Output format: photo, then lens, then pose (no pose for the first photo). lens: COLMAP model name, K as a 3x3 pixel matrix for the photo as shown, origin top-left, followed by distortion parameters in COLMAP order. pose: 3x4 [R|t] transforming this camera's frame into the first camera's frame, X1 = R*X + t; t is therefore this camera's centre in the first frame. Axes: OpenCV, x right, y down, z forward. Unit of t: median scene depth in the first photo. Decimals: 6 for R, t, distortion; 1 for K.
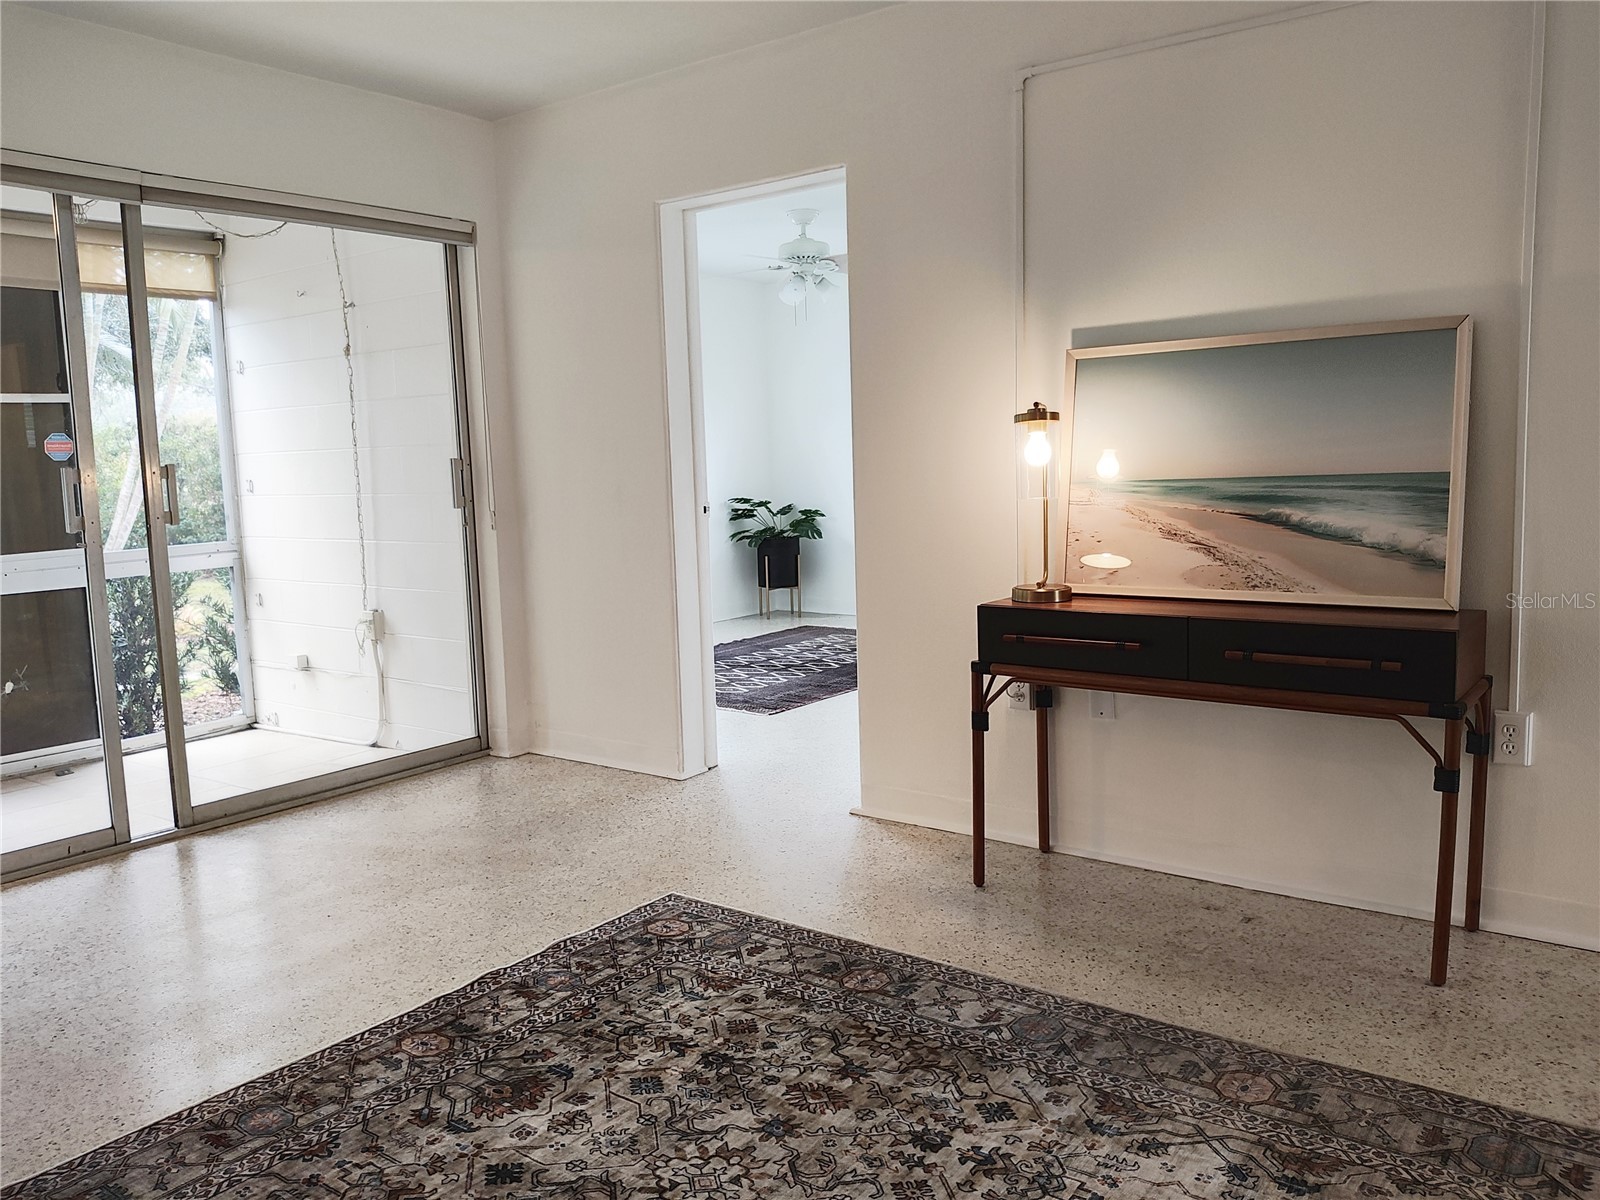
lens RADIAL K [[1193.2, 0, 796.8], [0, 1193.2, 600.0], [0, 0, 1]] dist [0.129451, -0.286289]
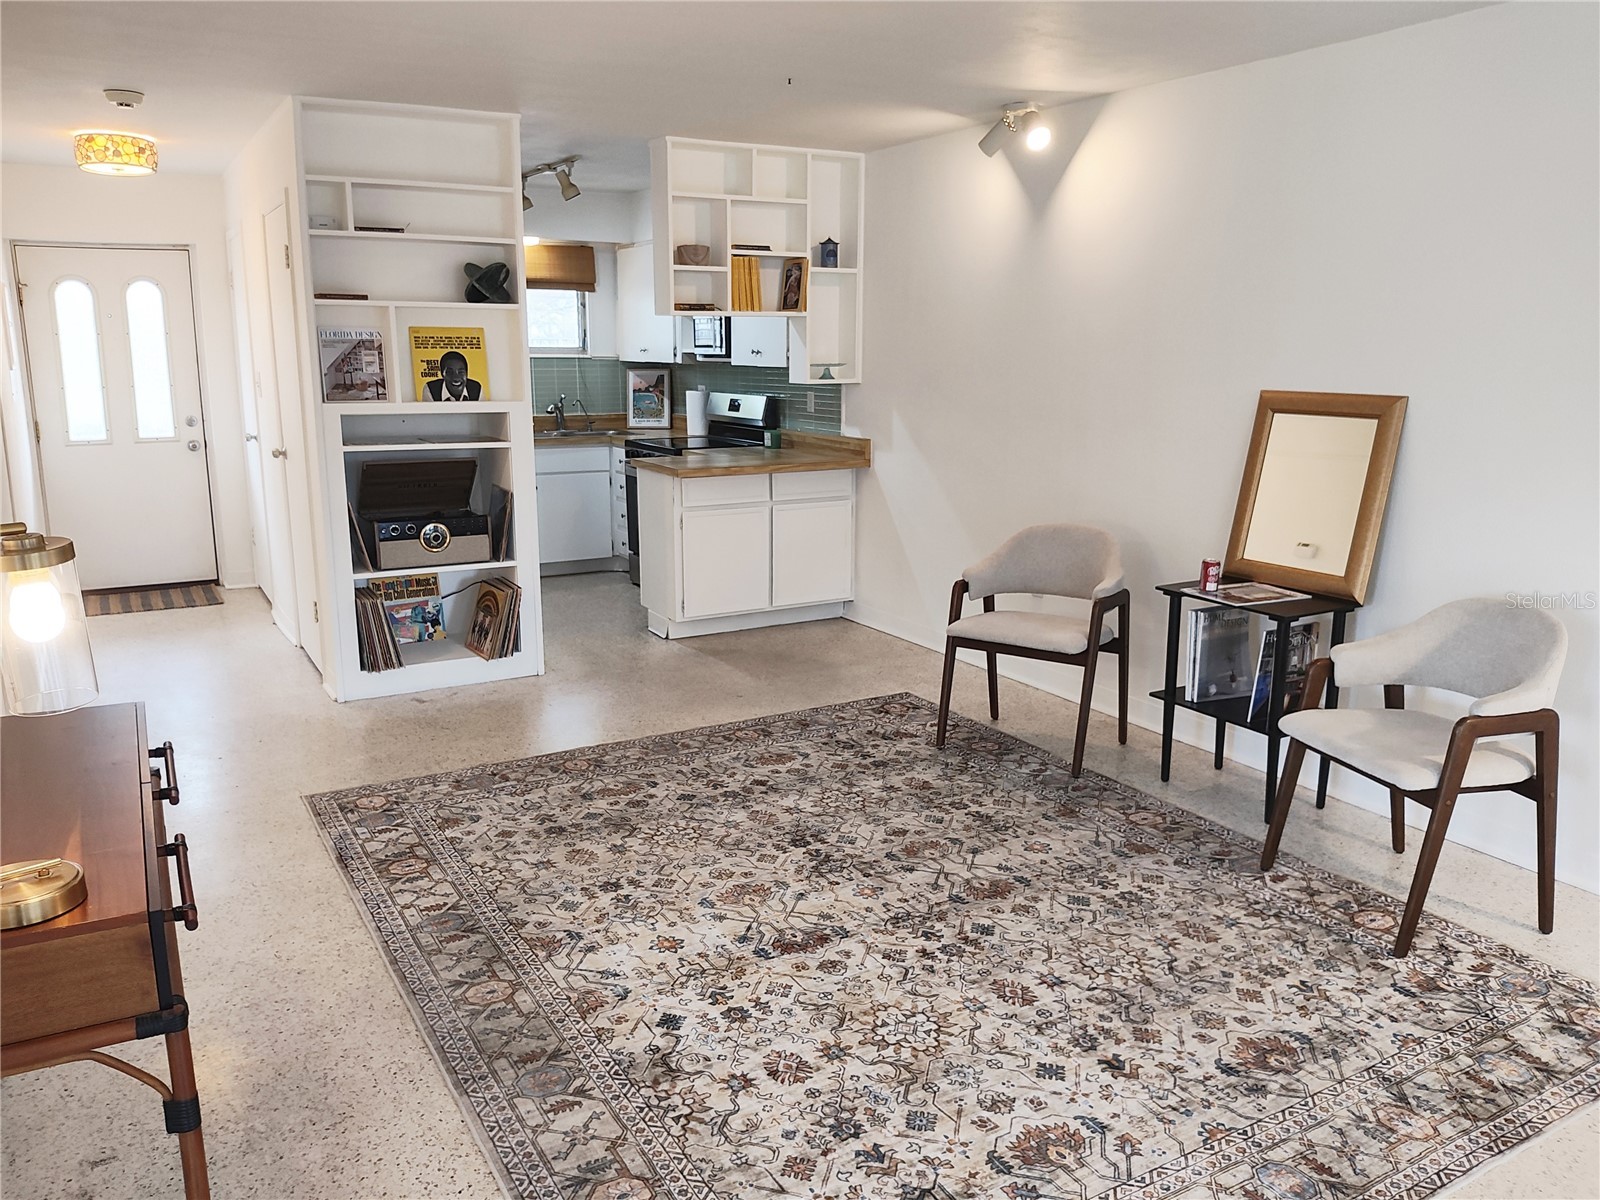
lens RADIAL K [[1193.2, 0, 796.8], [0, 1193.2, 600.0], [0, 0, 1]] dist [0.129451, -0.286289]
pose [[-0.918486, -0.054042, 0.391744, -0.377274], [0.071311, 0.951745, 0.298490, -0.327566], [-0.388972, 0.302094, -0.870310, 1.660054]]
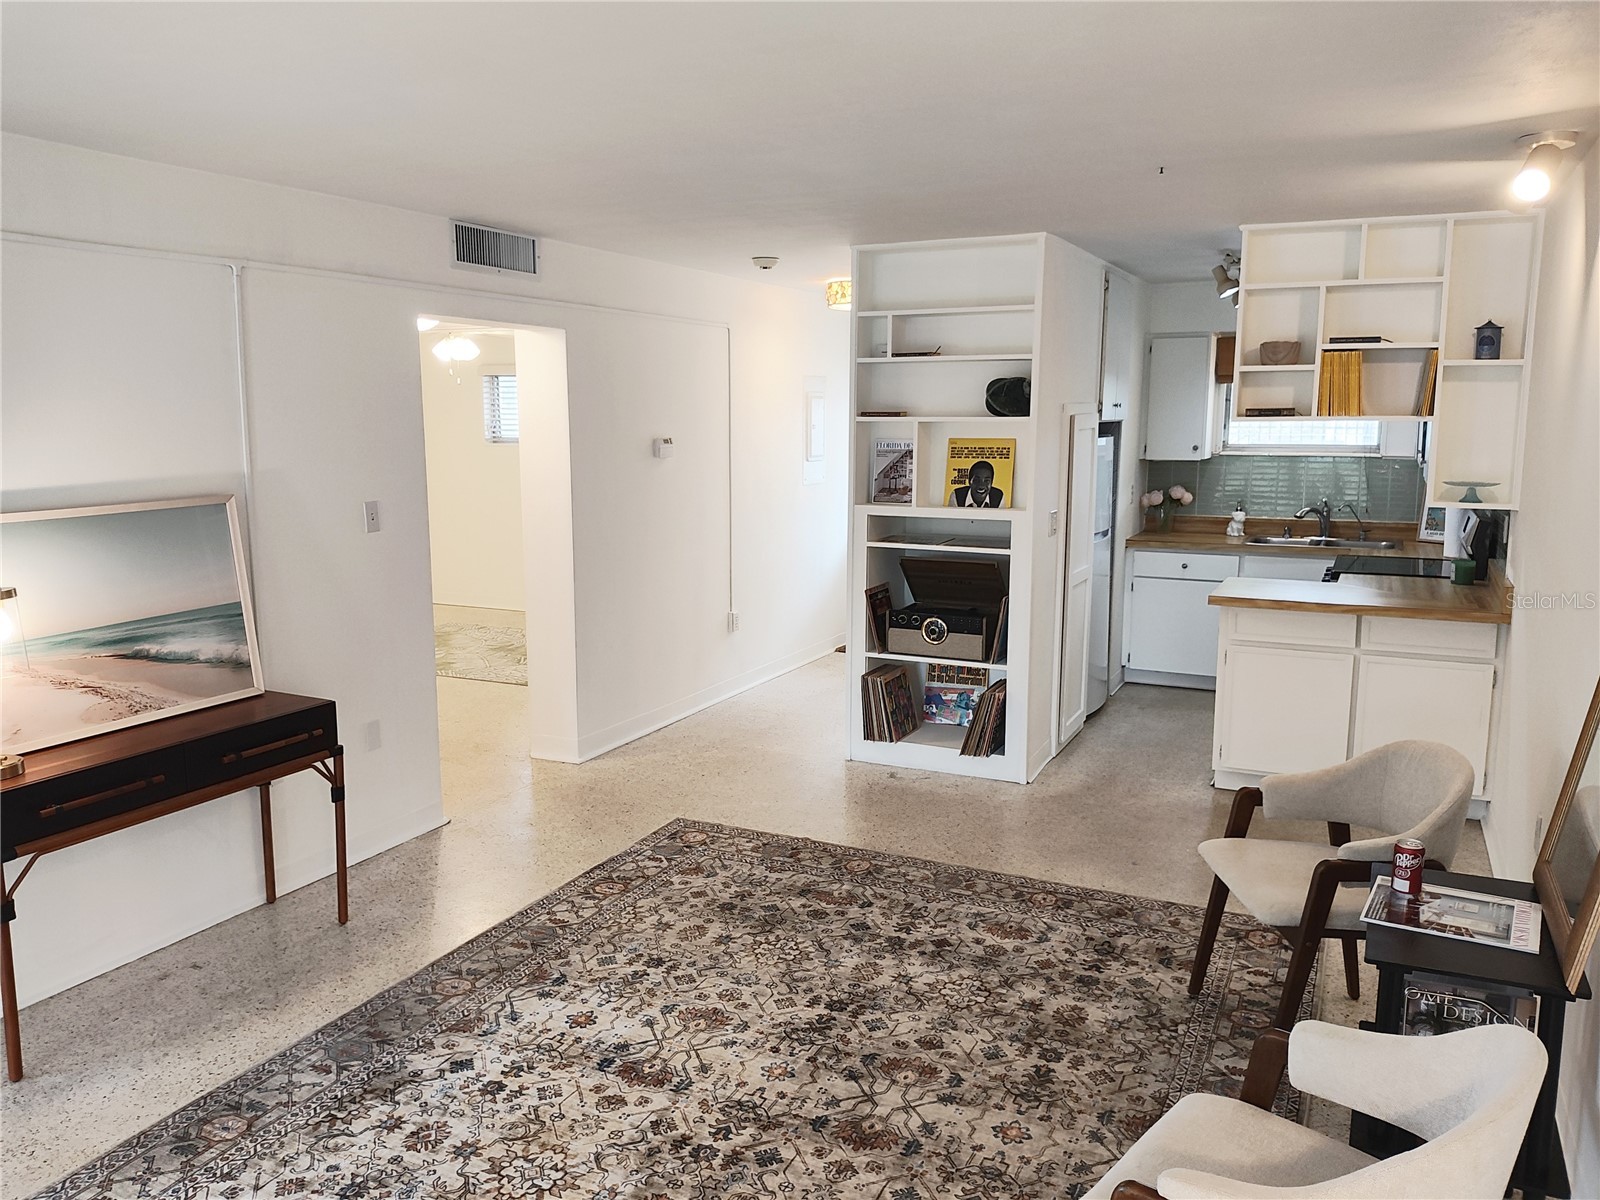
lens RADIAL K [[1193.2, 0, 796.8], [0, 1193.2, 600.0], [0, 0, 1]] dist [0.129451, -0.286289]
pose [[-0.196366, -0.122623, 0.972833, -1.114572], [0.118863, 0.981856, 0.147753, -0.268882], [-0.973300, 0.144647, -0.178227, 0.670000]]
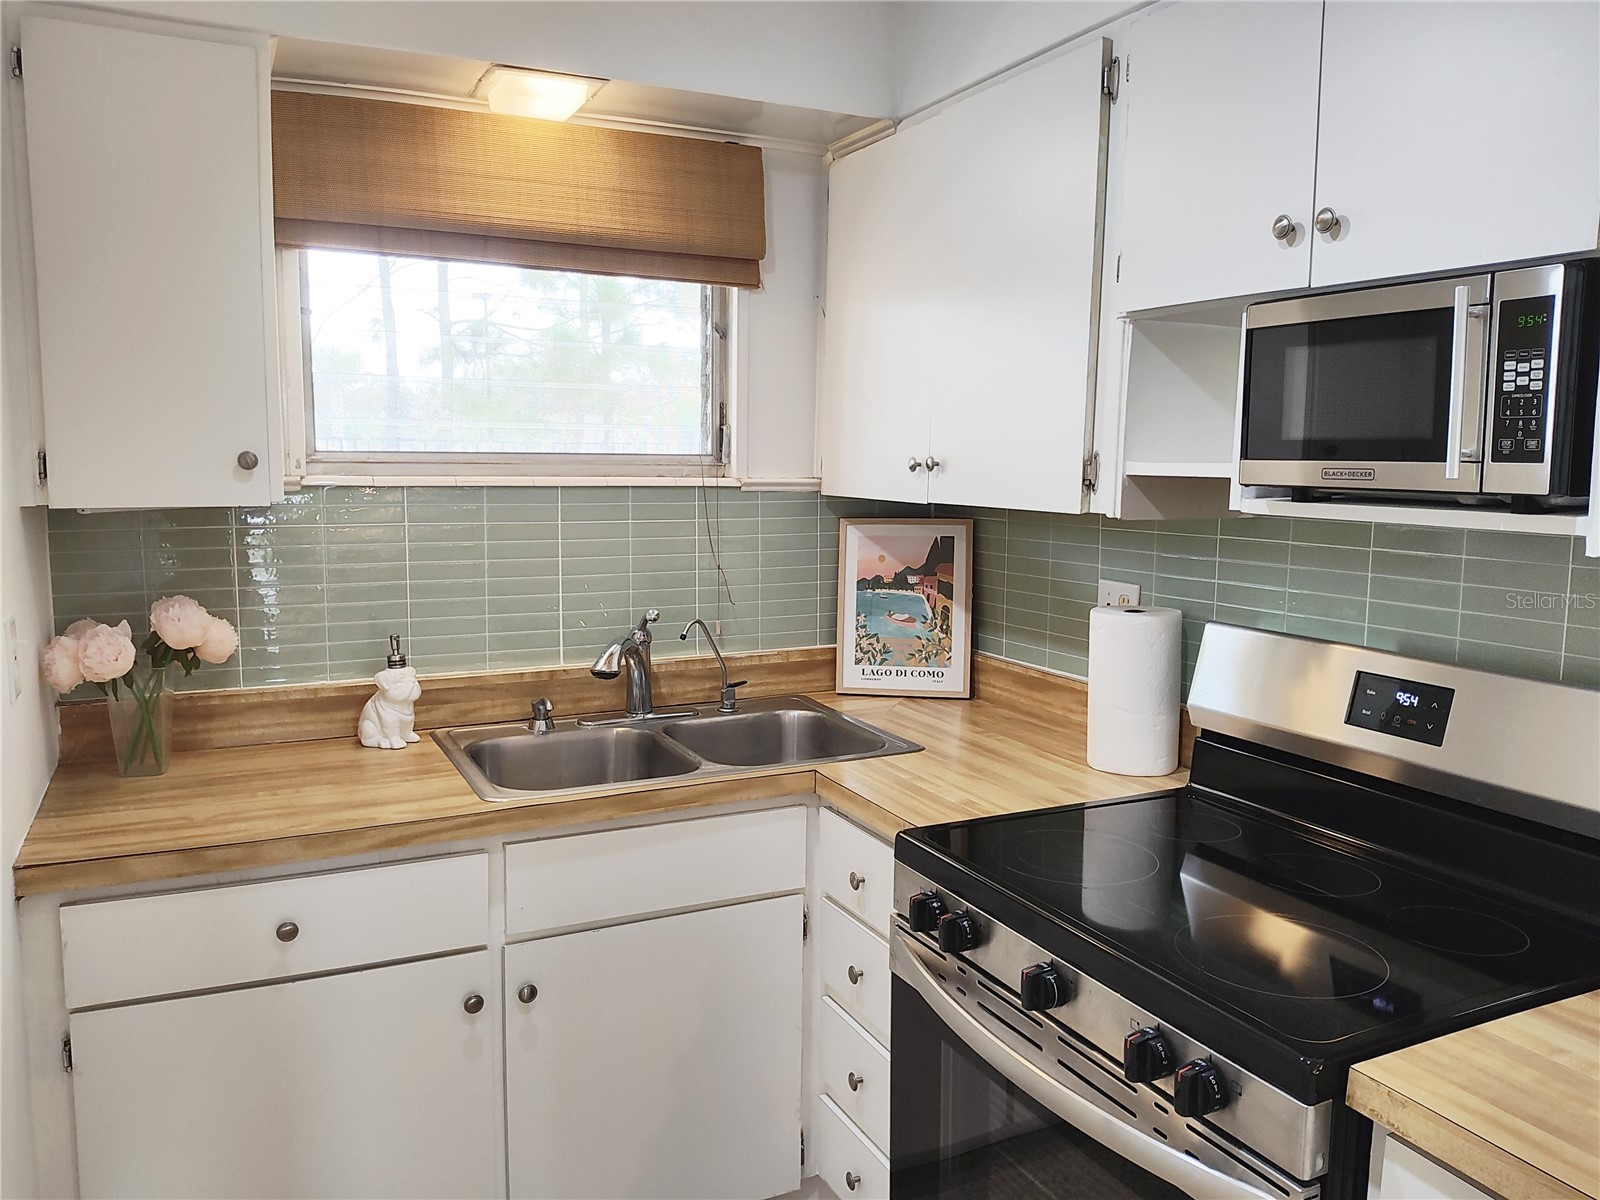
lens RADIAL K [[1193.2, 0, 796.8], [0, 1193.2, 600.0], [0, 0, 1]] dist [0.129451, -0.286289]
pose [[-0.891270, -0.031294, 0.452391, 0.988408], [0.070538, 0.975905, 0.206478, -0.126776], [-0.447953, 0.215939, -0.867588, -0.340582]]
